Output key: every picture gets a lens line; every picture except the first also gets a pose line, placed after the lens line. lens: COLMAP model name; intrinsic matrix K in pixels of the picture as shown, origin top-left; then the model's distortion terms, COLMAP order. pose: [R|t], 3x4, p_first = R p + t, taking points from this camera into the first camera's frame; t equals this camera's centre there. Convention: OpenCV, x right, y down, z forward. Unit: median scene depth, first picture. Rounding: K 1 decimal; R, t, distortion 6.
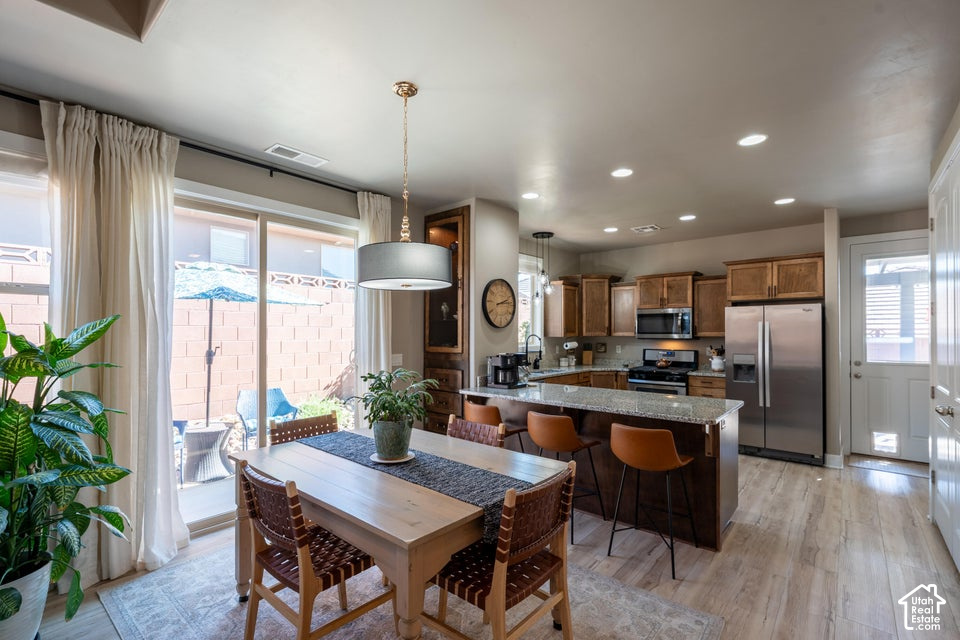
lens RADIAL K [[431.3, 0, 480.9], [0, 431.3, 331.6], [0, 0, 1]] dist [-0.000675, 0.000011]
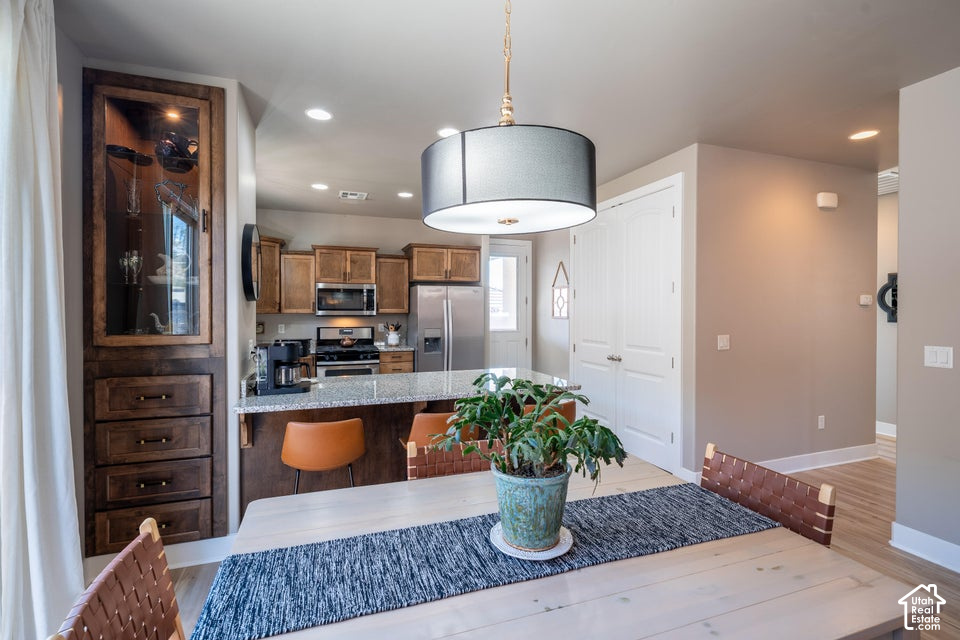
lens RADIAL K [[435.2, 0, 472.9], [0, 435.2, 311.3], [0, 0, 1]] dist [-0.004673, -0.000301]
pose [[0.503476, -0.001858, 0.864007, -0.305216], [-0.003915, 0.999983, 0.004432, 0.002198], [-0.864000, -0.005614, 0.503460, 0.338631]]
